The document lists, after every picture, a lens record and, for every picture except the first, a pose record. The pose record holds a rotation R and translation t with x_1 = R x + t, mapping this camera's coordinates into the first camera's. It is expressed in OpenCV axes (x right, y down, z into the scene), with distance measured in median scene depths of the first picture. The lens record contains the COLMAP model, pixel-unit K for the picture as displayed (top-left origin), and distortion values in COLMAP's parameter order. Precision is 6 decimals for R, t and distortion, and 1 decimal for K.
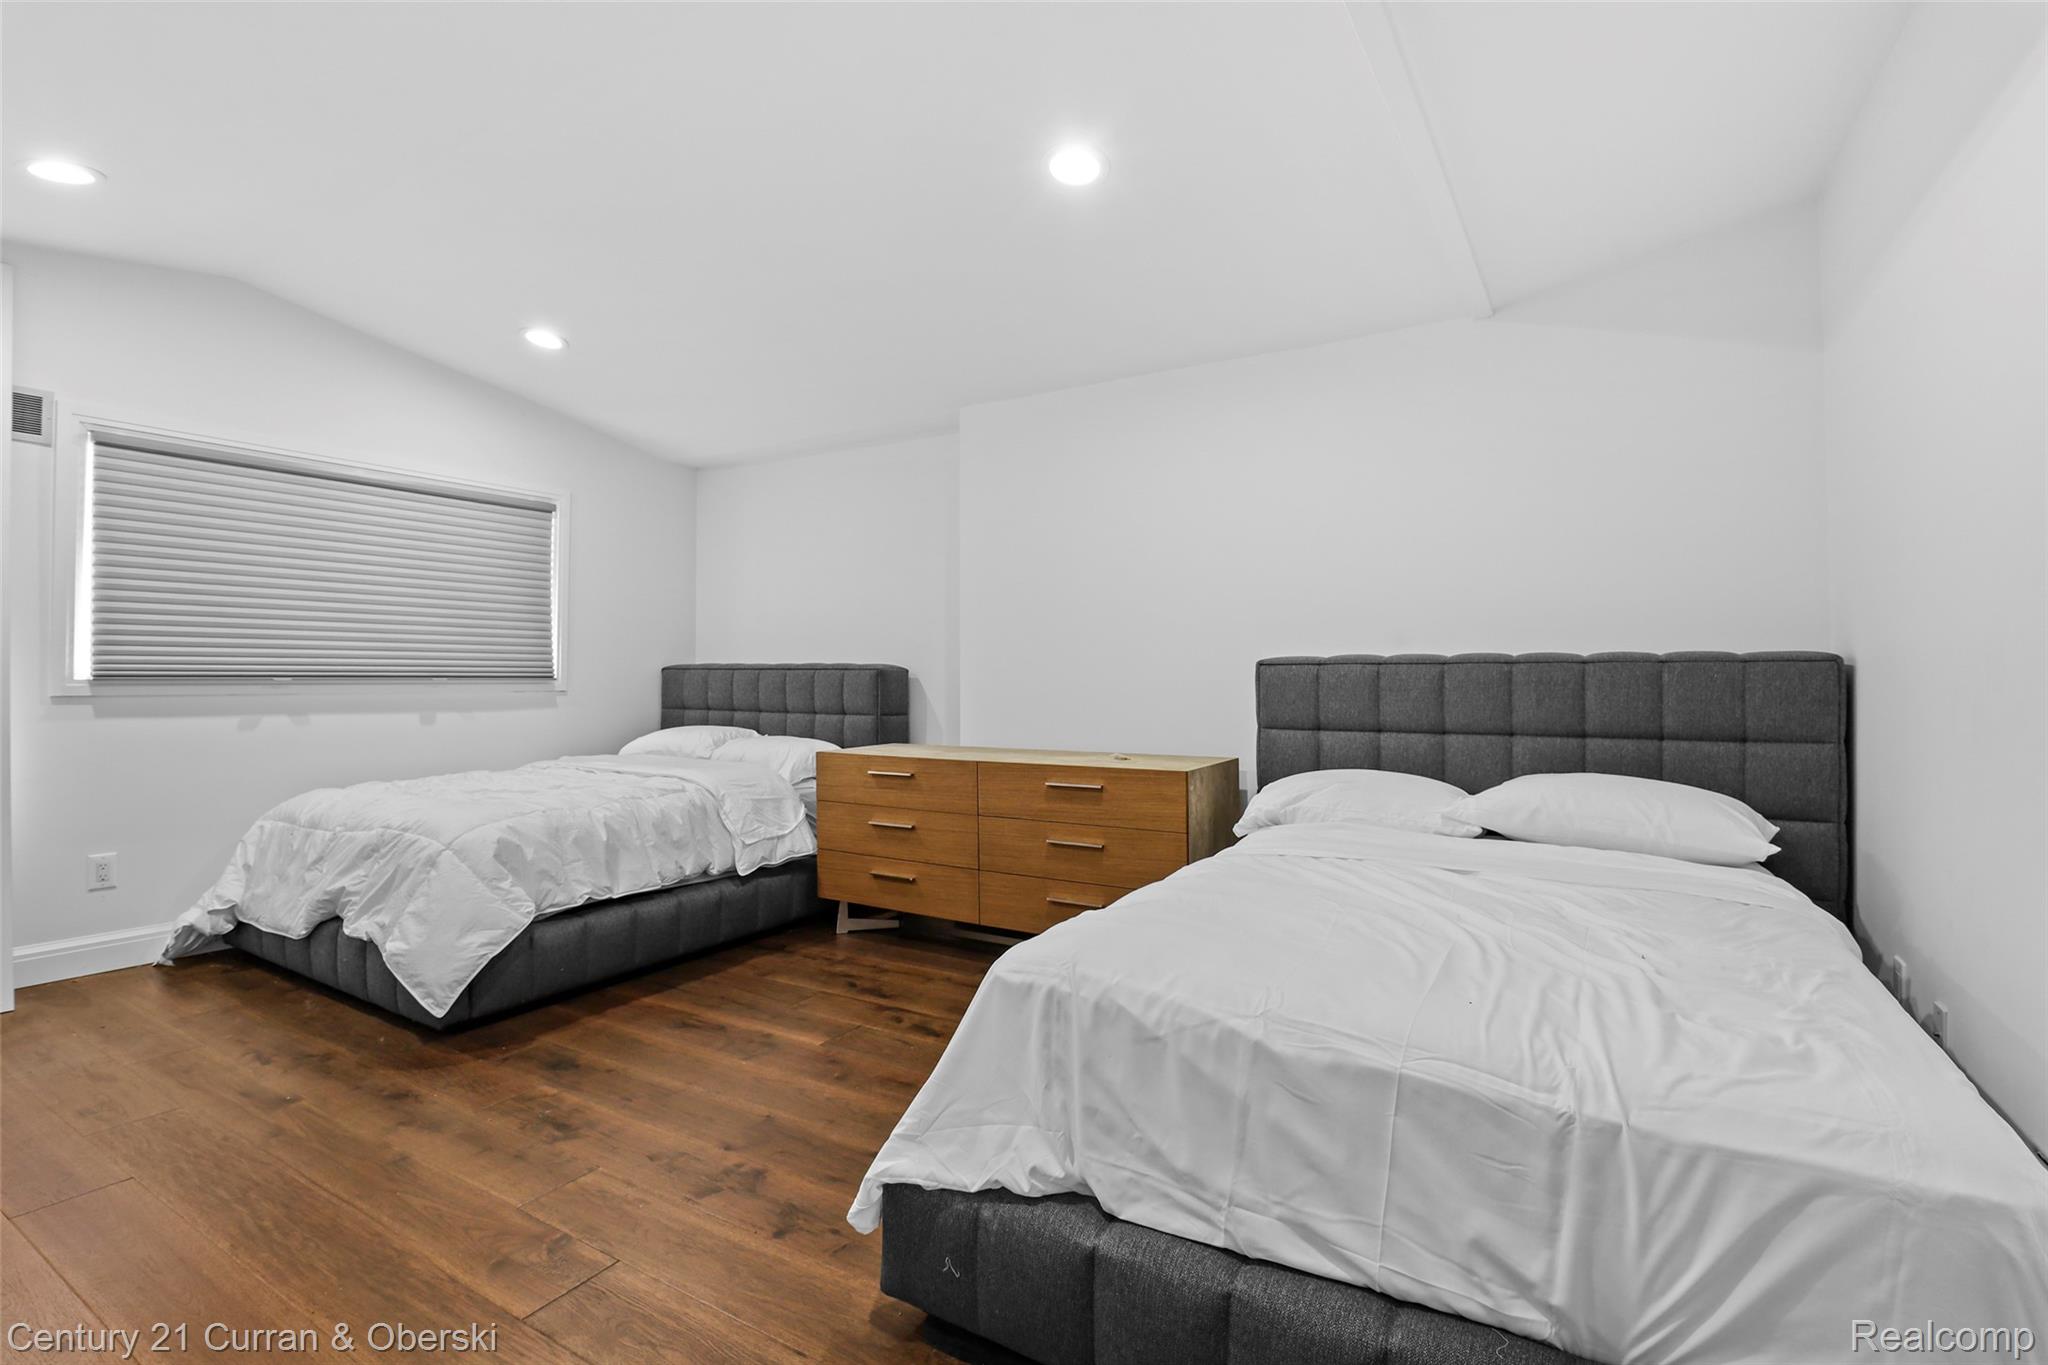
lens RADIAL K [[950.1, 0, 1031.4], [0, 950.1, 675.6], [0, 0, 1]] dist [-0.020445, 0.003257]
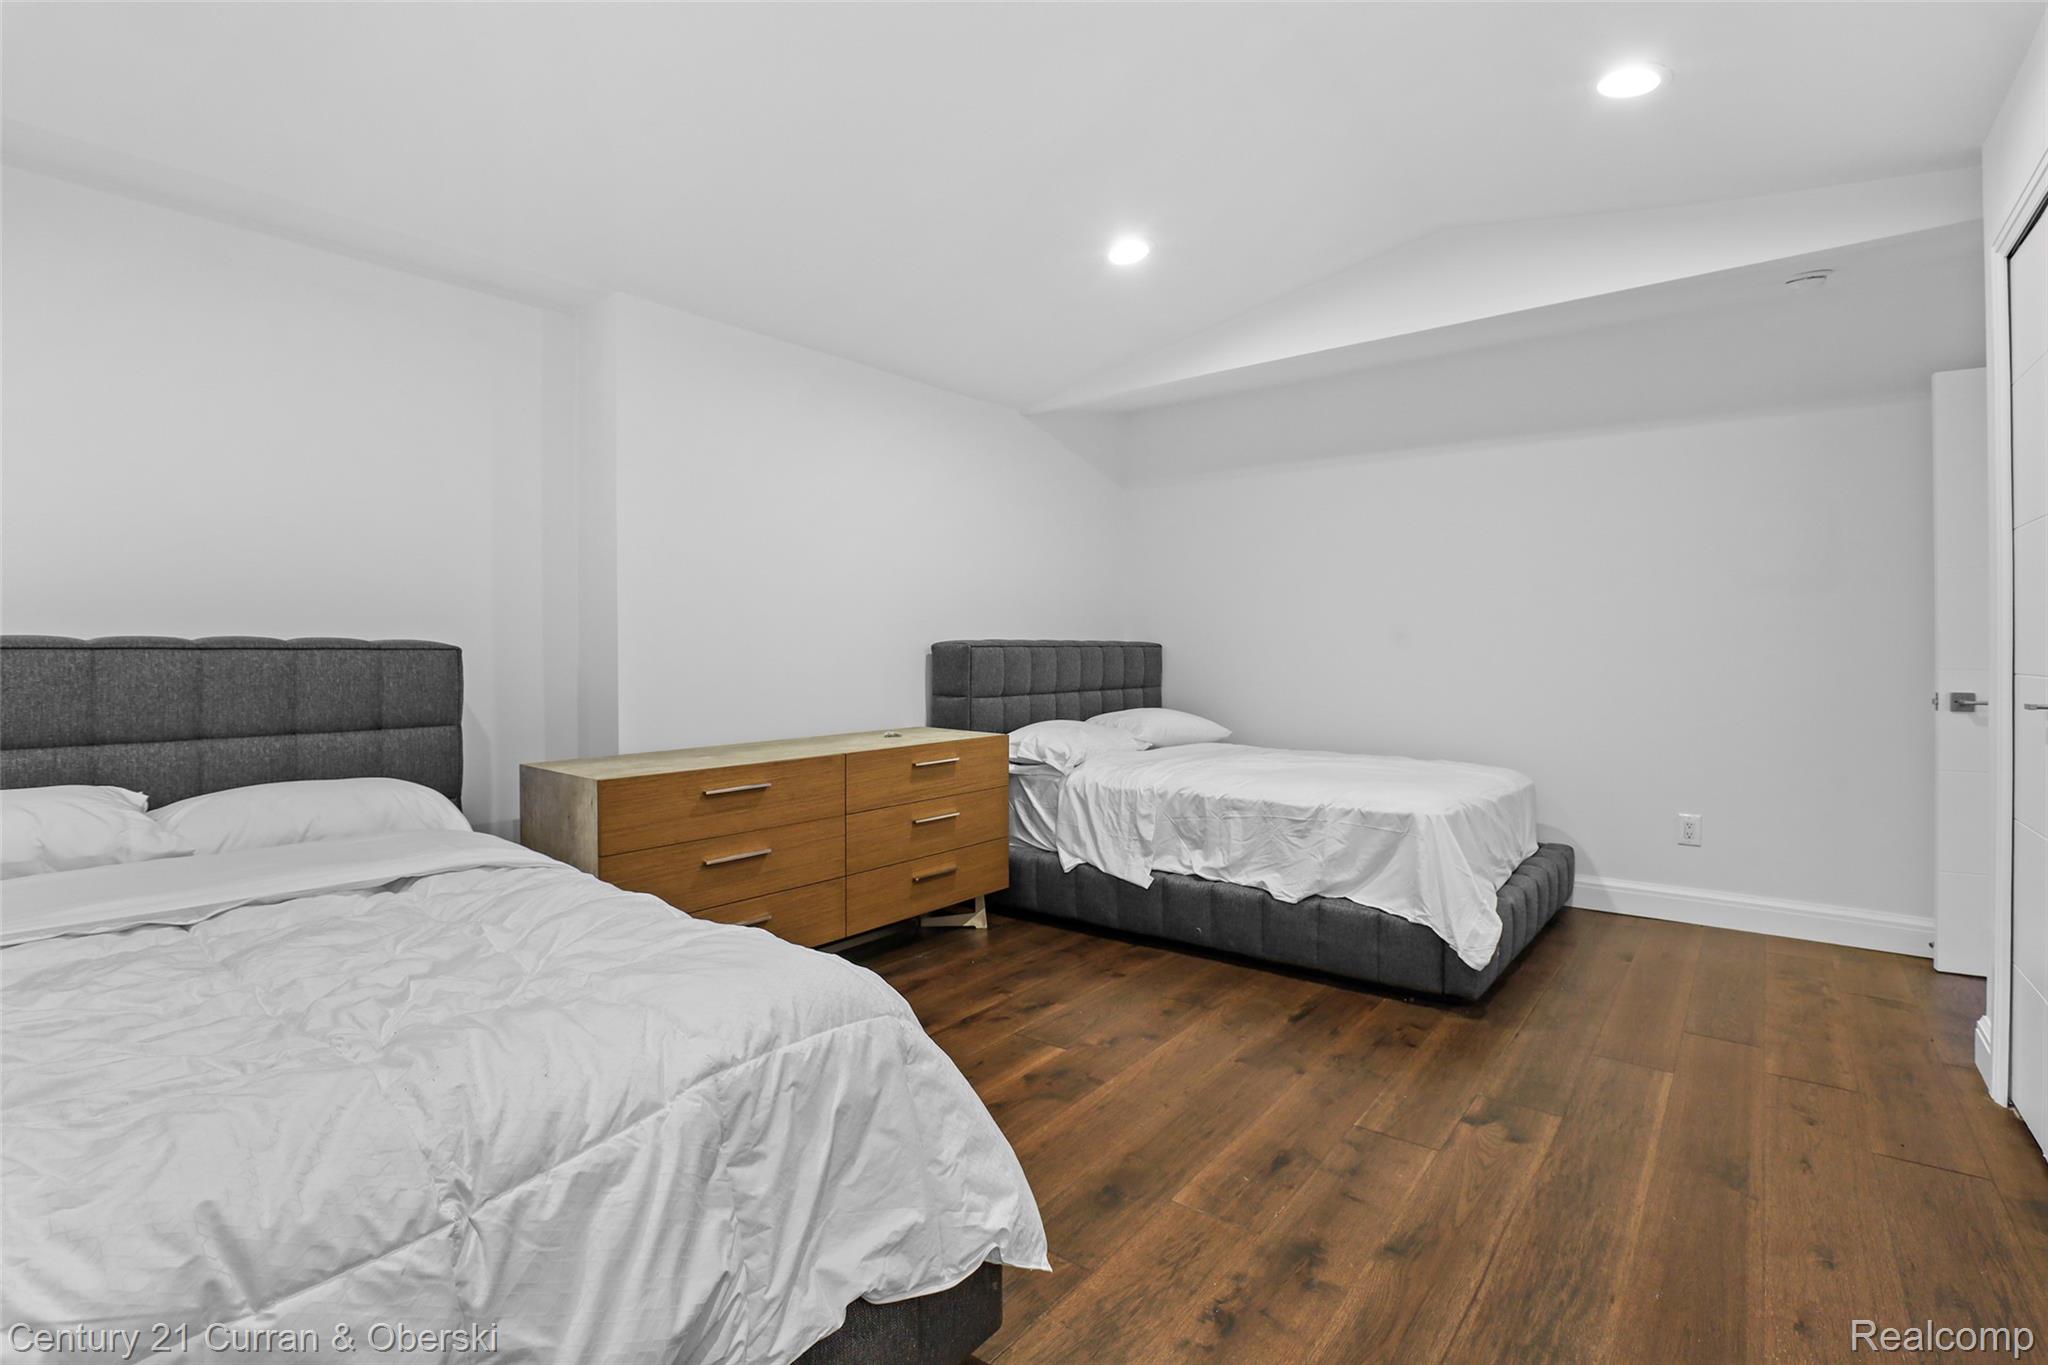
lens RADIAL K [[950.1, 0, 1028.5], [0, 950.1, 667.5], [0, 0, 1]] dist [-0.020445, 0.003257]
pose [[0.123785, -0.013371, 0.992219, -1.063315], [0.009018, 0.999883, 0.012349, 0.002295], [-0.992268, 0.007419, 0.123891, 0.851486]]
